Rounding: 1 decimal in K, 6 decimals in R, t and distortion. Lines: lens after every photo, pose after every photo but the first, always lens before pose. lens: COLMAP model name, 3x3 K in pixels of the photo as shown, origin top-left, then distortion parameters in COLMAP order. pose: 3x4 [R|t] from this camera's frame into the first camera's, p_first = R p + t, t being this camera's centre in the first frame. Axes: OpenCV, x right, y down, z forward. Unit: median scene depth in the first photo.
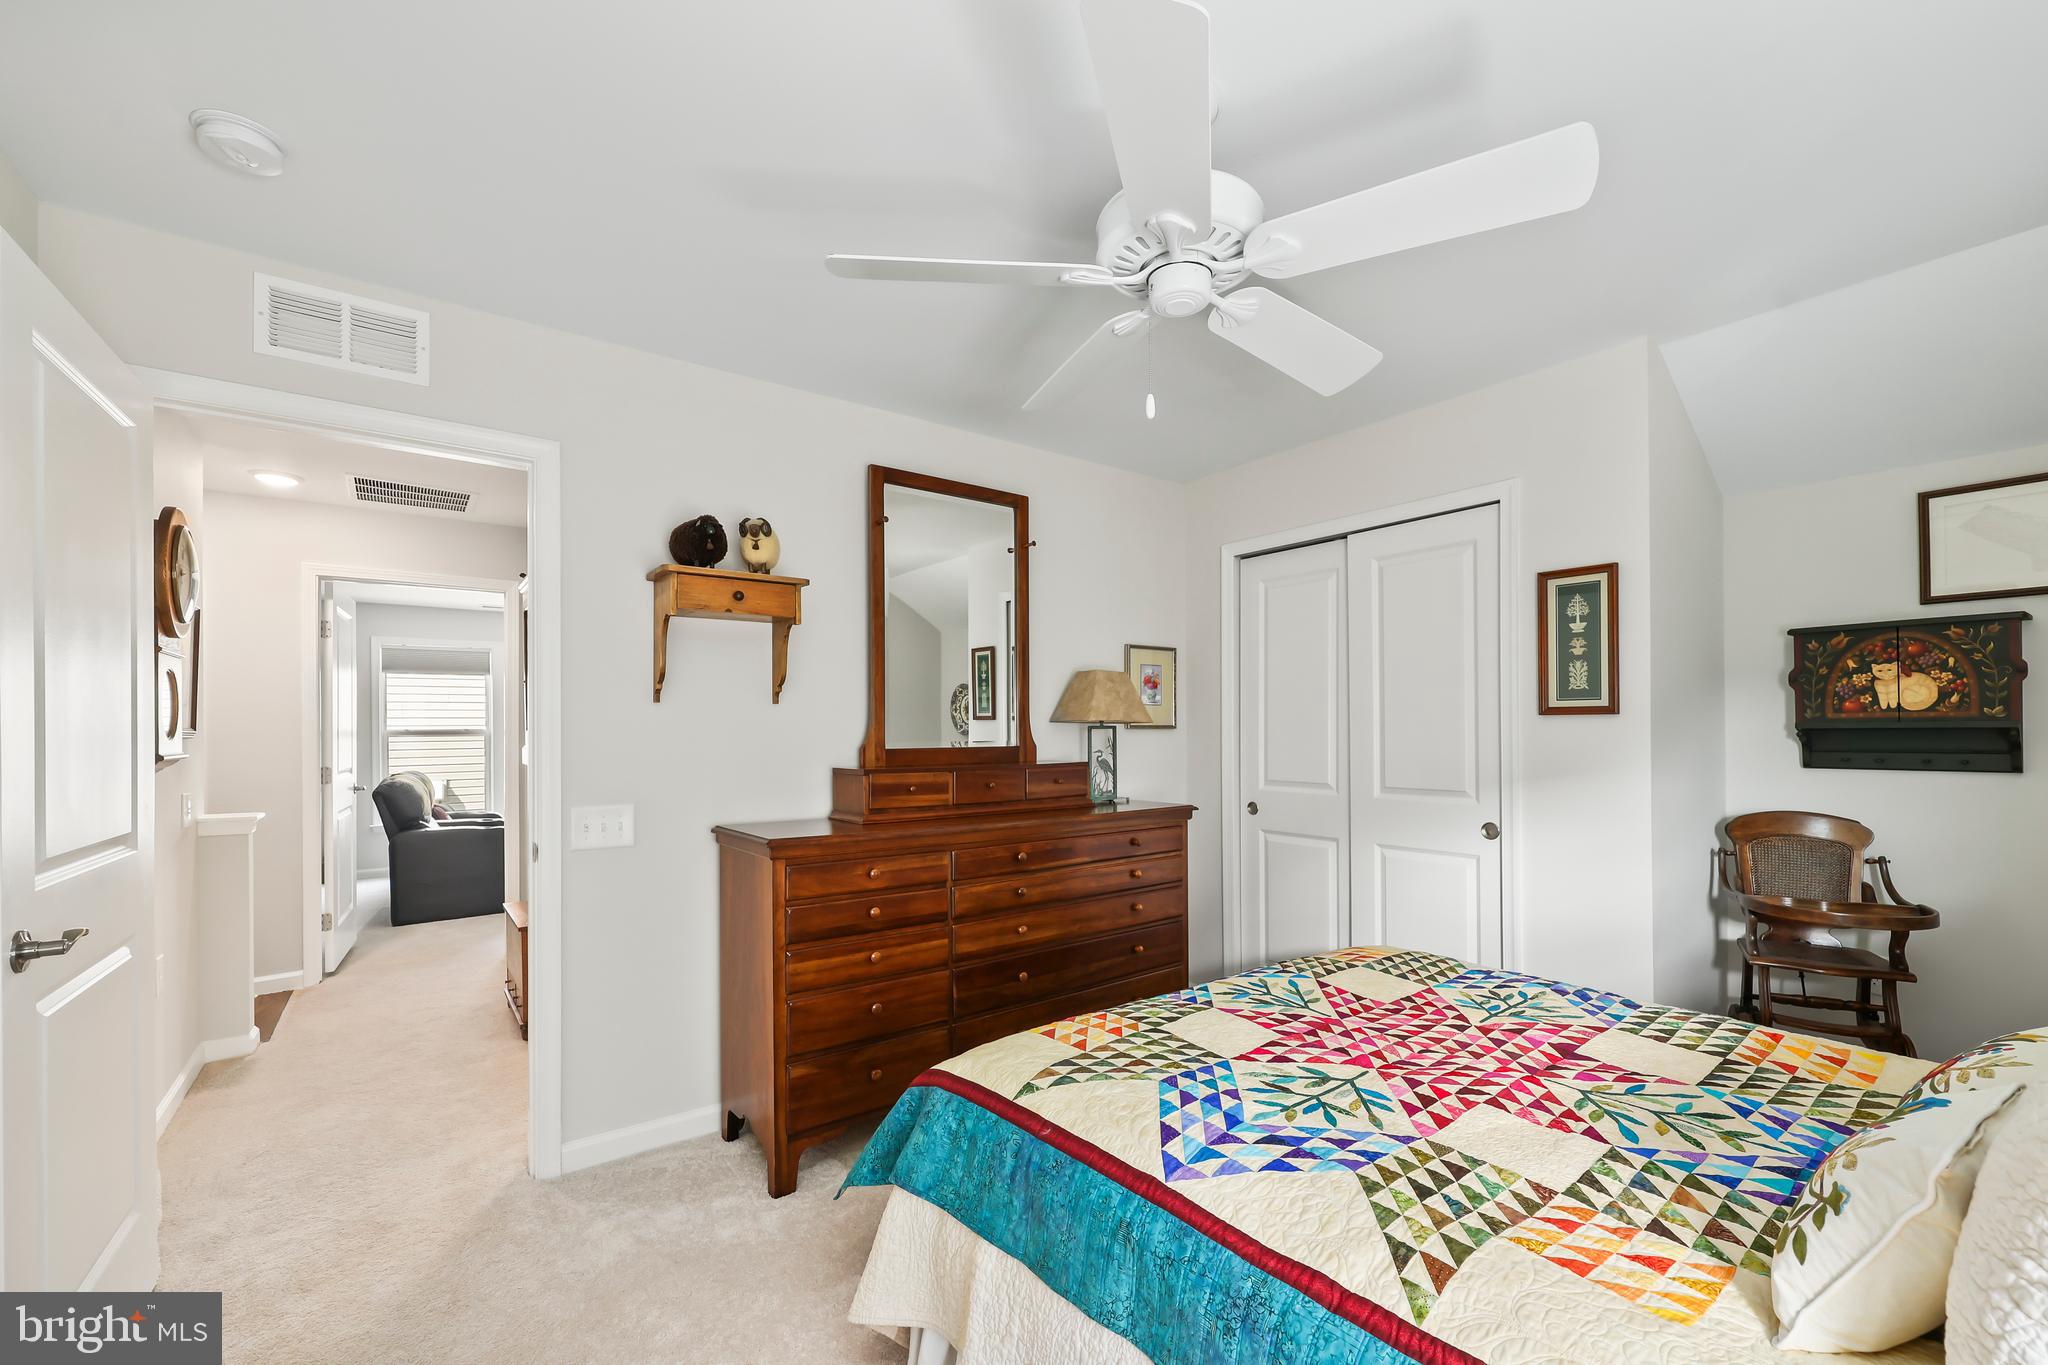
lens RADIAL K [[840.8, 0, 1034.1], [0, 840.8, 714.2], [0, 0, 1]] dist [-0.000396, -0.000009]
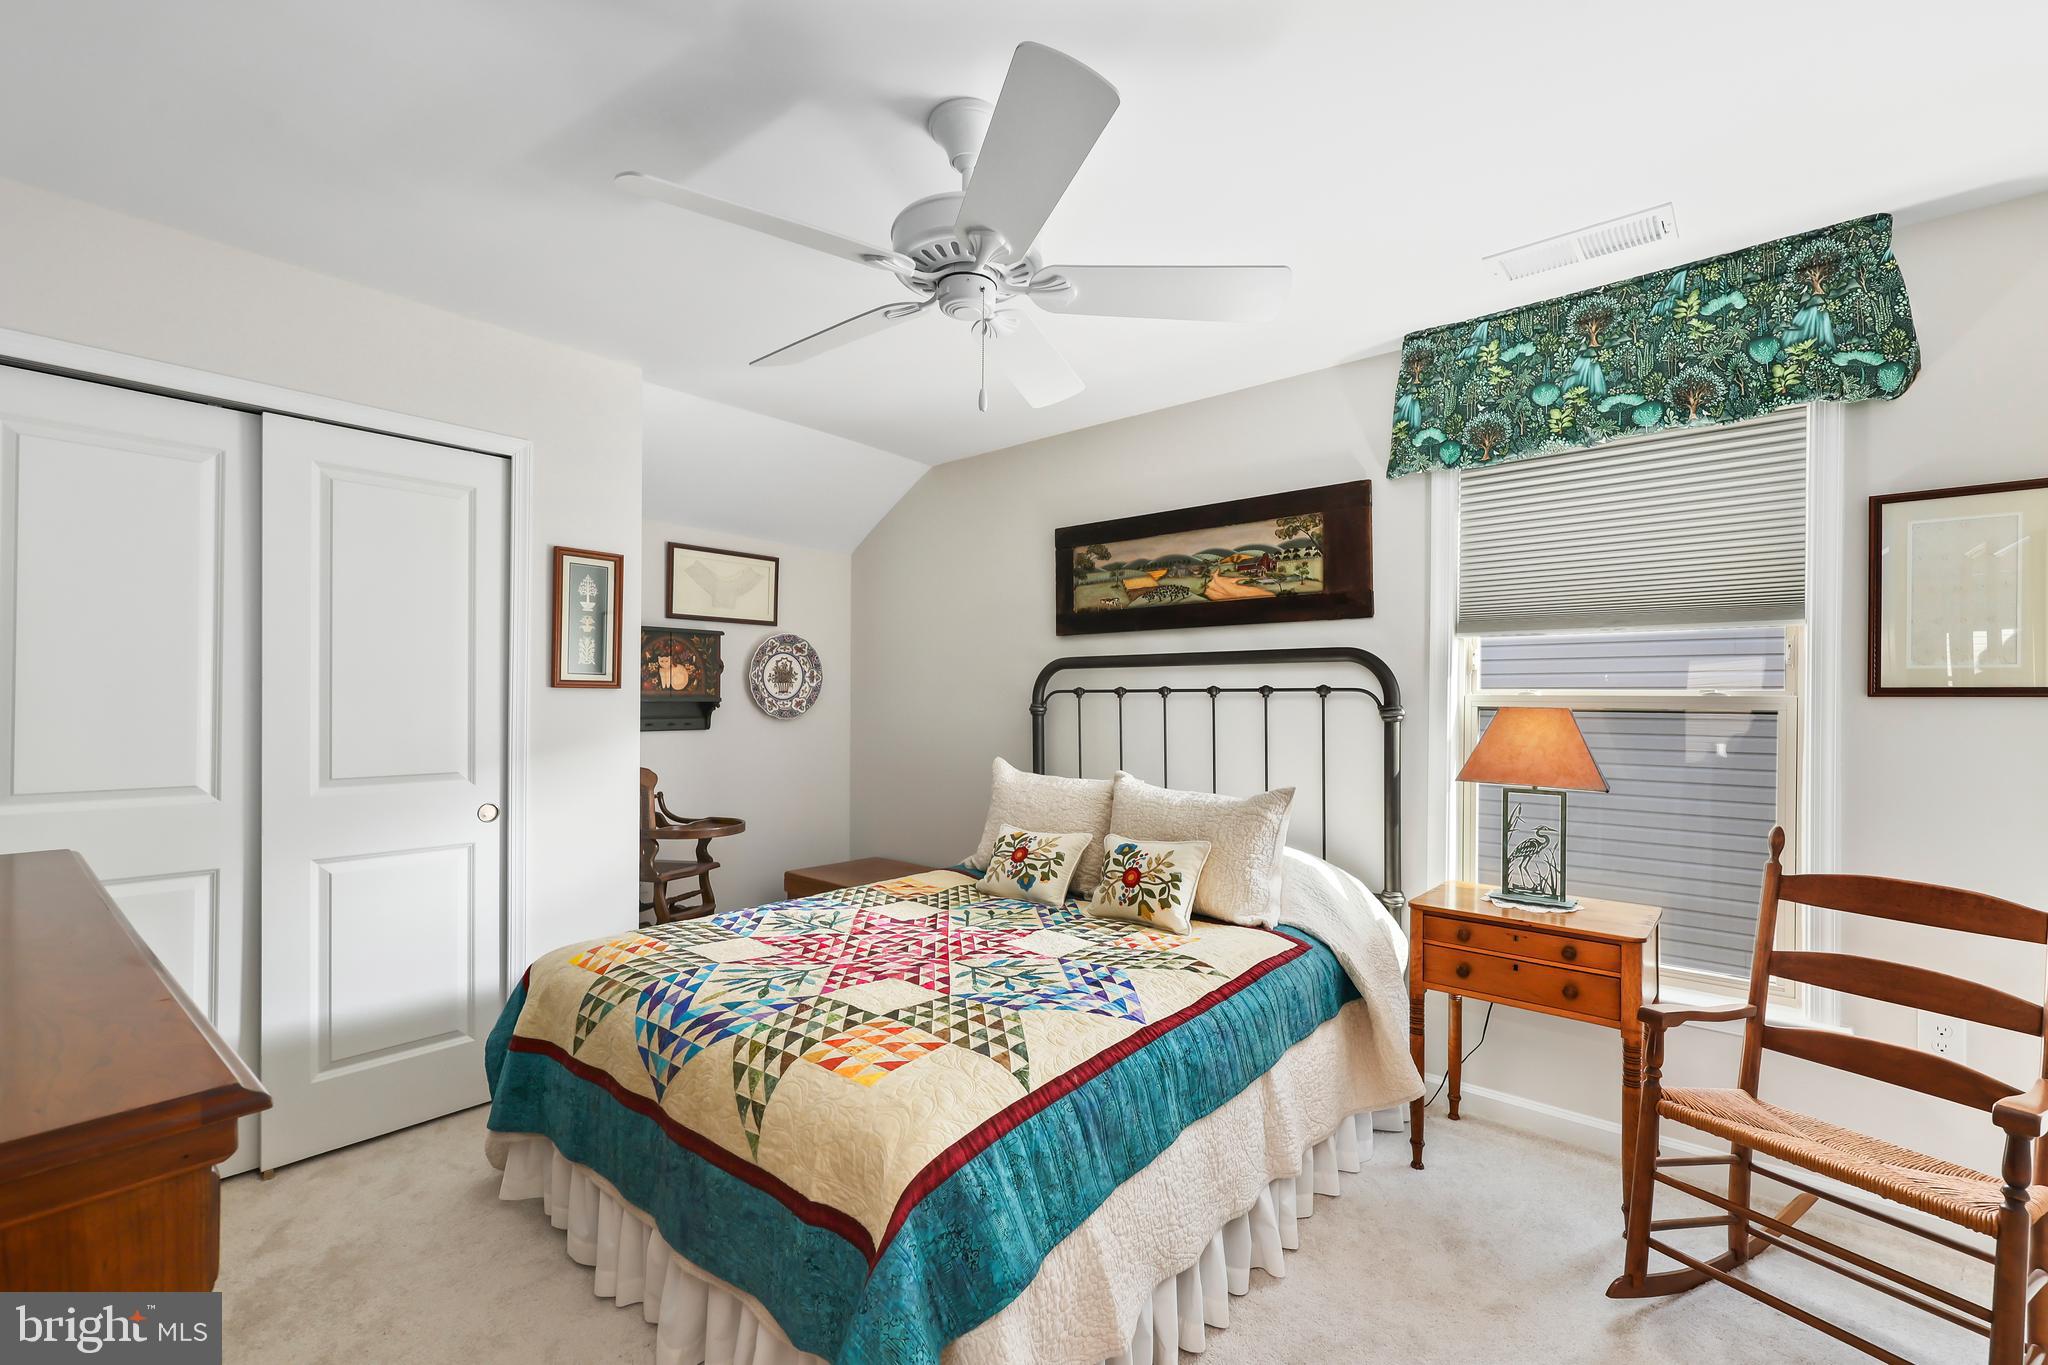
lens RADIAL K [[878.2, 0, 1030.9], [0, 878.2, 692.6], [0, 0, 1]] dist [-0.000444, -0.000053]
pose [[-0.217925, 0.014133, 0.975863, -0.866250], [-0.019507, 0.999632, -0.018833, 0.024920], [-0.975771, -0.023140, -0.217569, 1.065379]]
